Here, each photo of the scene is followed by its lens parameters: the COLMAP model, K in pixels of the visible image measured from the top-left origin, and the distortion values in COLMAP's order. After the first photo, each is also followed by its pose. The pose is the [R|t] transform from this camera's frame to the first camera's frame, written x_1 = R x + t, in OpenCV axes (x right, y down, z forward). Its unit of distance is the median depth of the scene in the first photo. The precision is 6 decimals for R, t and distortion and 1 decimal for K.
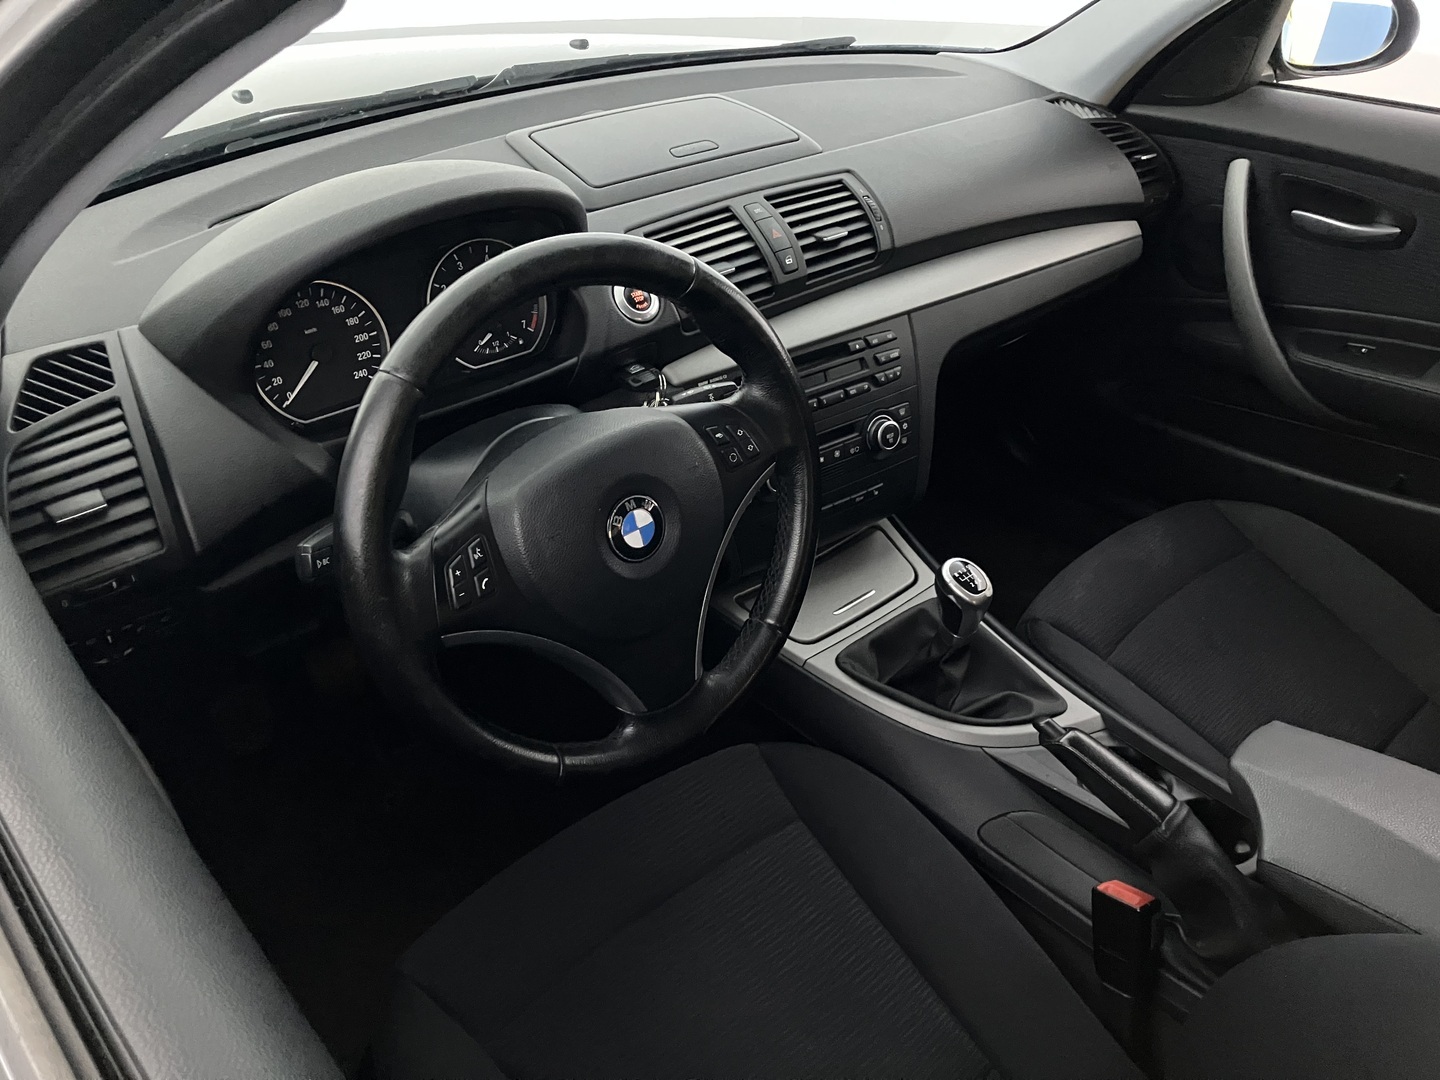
lens RADIAL K [[1192.7, 0, 720.0], [0, 1192.7, 540.0], [0, 0, 1]] dist [0.008439, 0.000880]
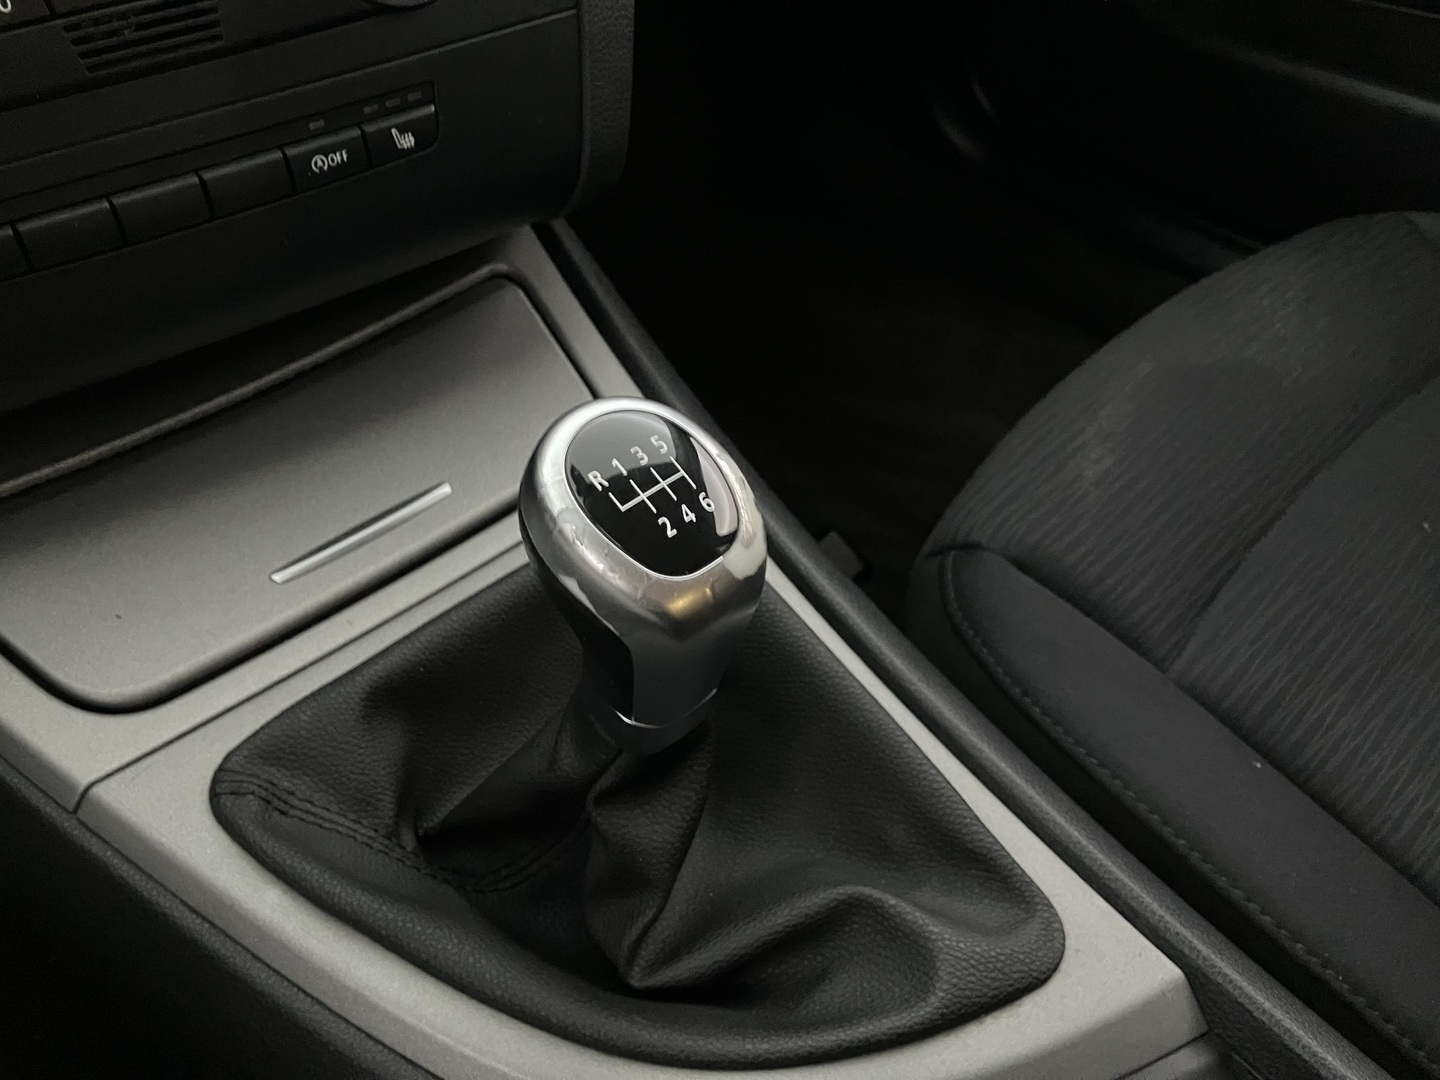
lens RADIAL K [[1192.7, 0, 720.0], [0, 1192.7, 540.0], [0, 0, 1]] dist [0.008439, 0.000880]
pose [[0.999279, -0.015952, 0.034465, 0.203323], [0.009067, 0.981472, 0.191391, -0.001973], [-0.036880, -0.190940, 0.980909, 0.747549]]
